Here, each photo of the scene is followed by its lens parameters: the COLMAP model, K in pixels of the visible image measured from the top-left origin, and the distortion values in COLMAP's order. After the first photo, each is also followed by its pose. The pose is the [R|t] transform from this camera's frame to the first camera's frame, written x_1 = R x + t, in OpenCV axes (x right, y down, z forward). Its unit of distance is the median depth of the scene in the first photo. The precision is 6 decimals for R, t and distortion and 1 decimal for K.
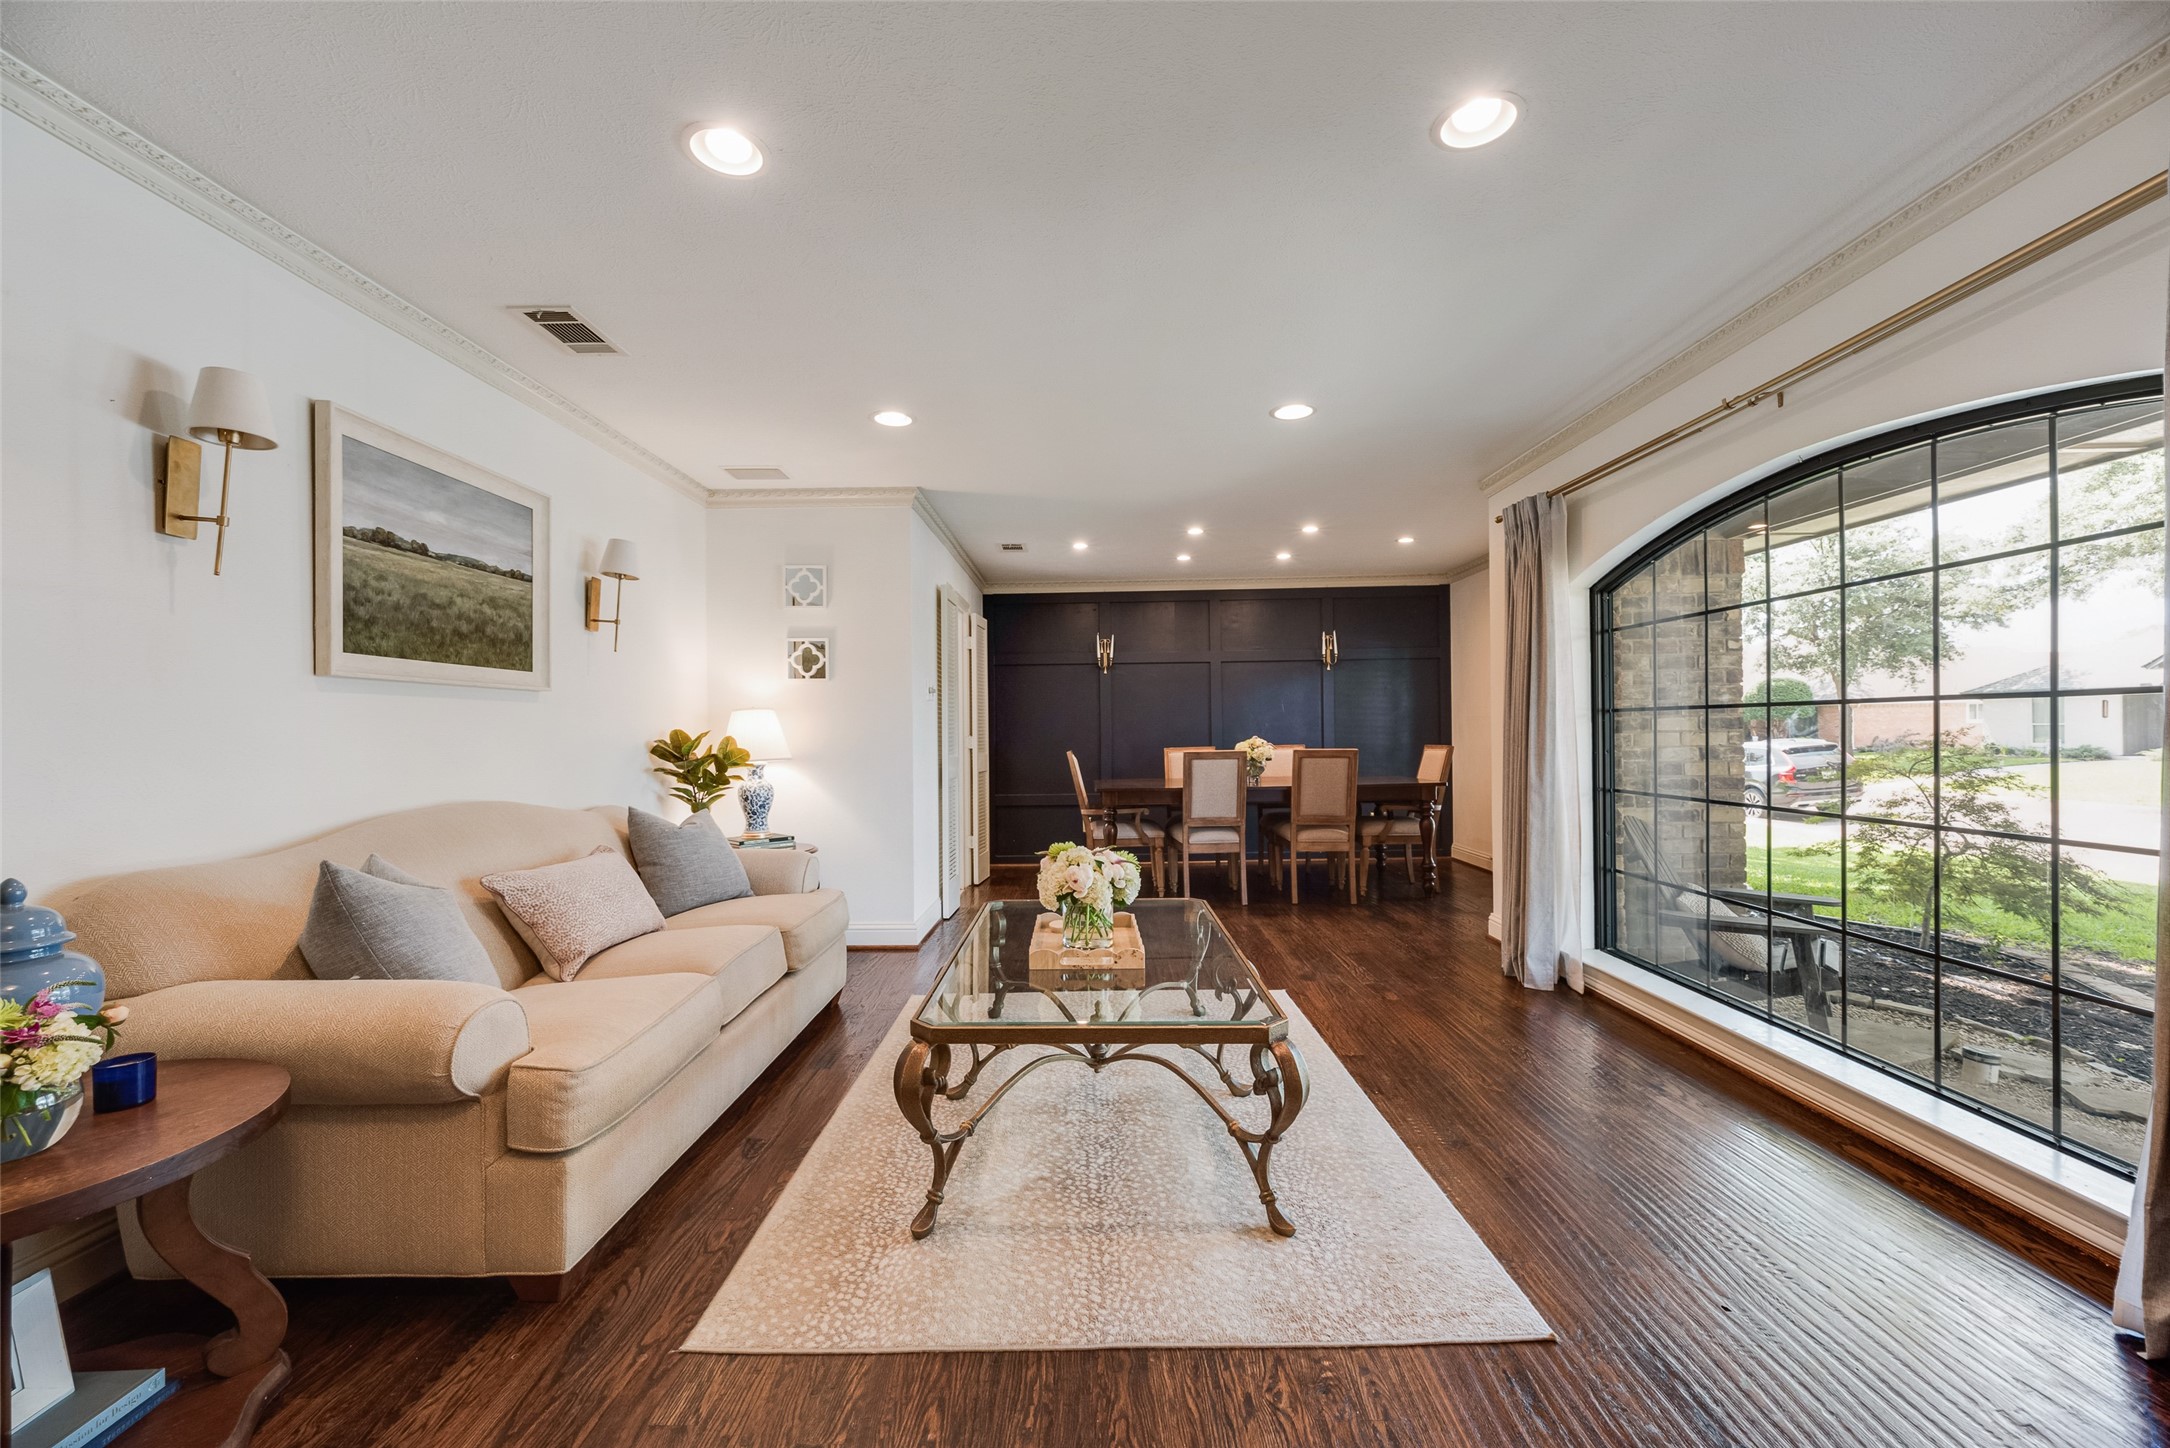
lens RADIAL K [[873.2, 0, 1087.6], [0, 873.2, 730.7], [0, 0, 1]] dist [0.001168, -0.000338]
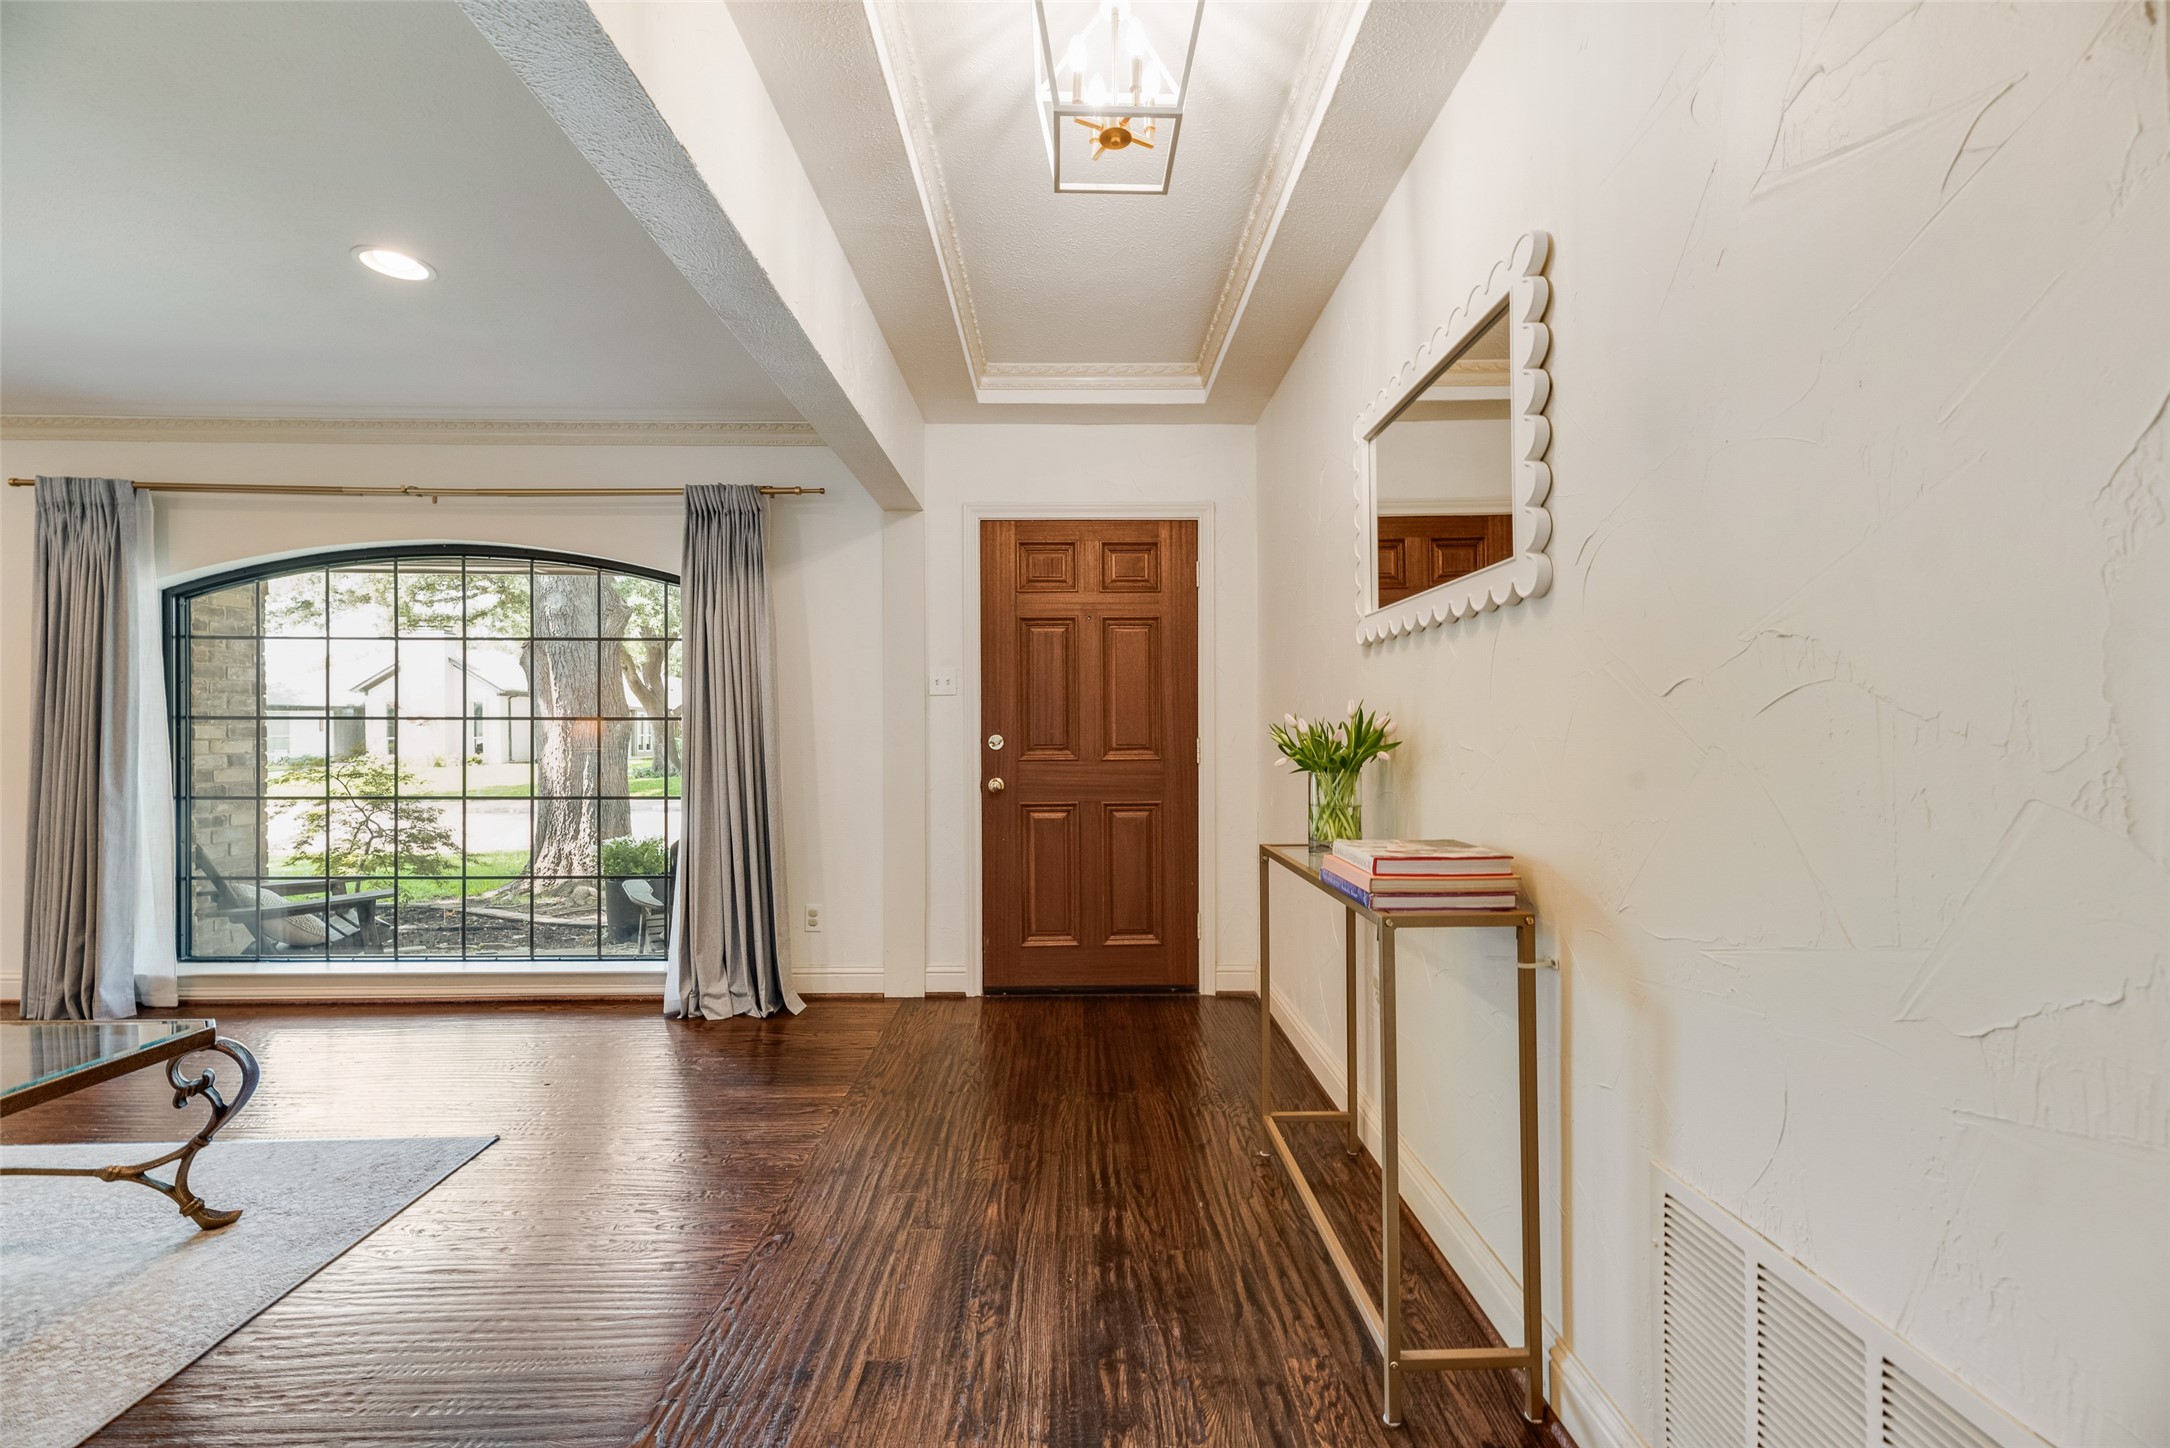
lens RADIAL K [[873.2, 0, 1087.6], [0, 873.2, 730.7], [0, 0, 1]] dist [0.001168, -0.000338]
pose [[-0.032155, 0.012972, 0.999399, -0.403572], [-0.000631, 0.999915, -0.012999, 0.003597], [-0.999483, -0.001048, -0.032144, 0.009195]]
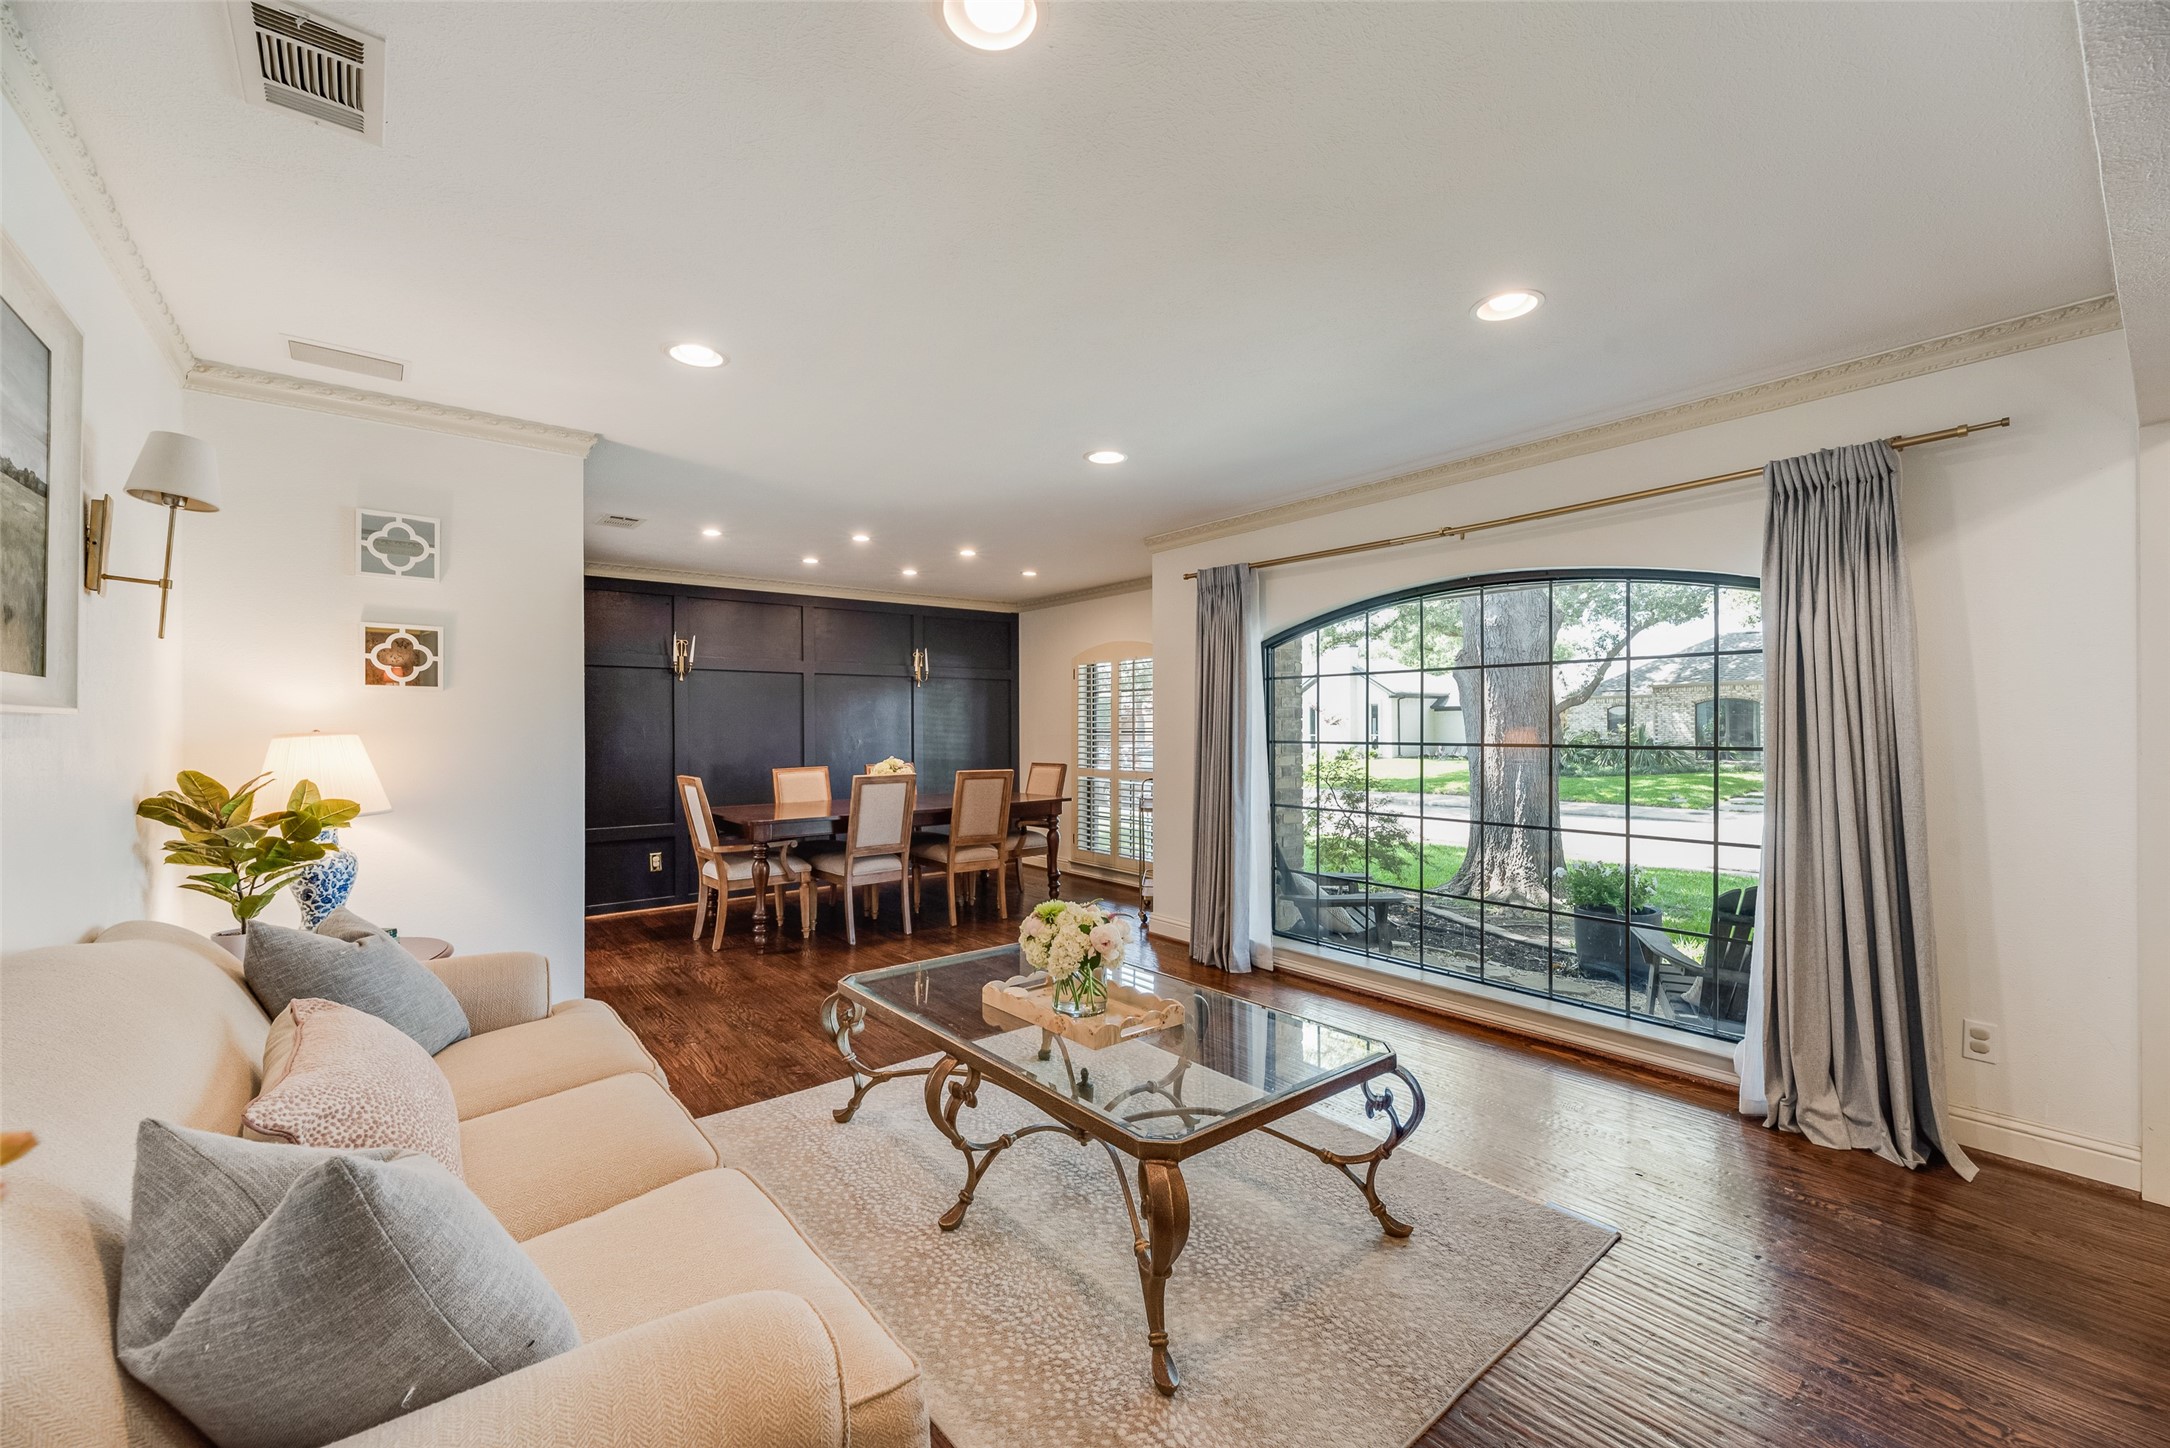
lens RADIAL K [[867.6, 0, 1085.0], [0, 867.6, 724.0], [0, 0, 1]] dist [-0.000048, -0.000081]
pose [[0.774162, 0.013096, 0.632852, -0.382969], [-0.007273, 0.999904, -0.011795, -0.030225], [-0.632946, 0.004529, 0.774183, 0.188569]]
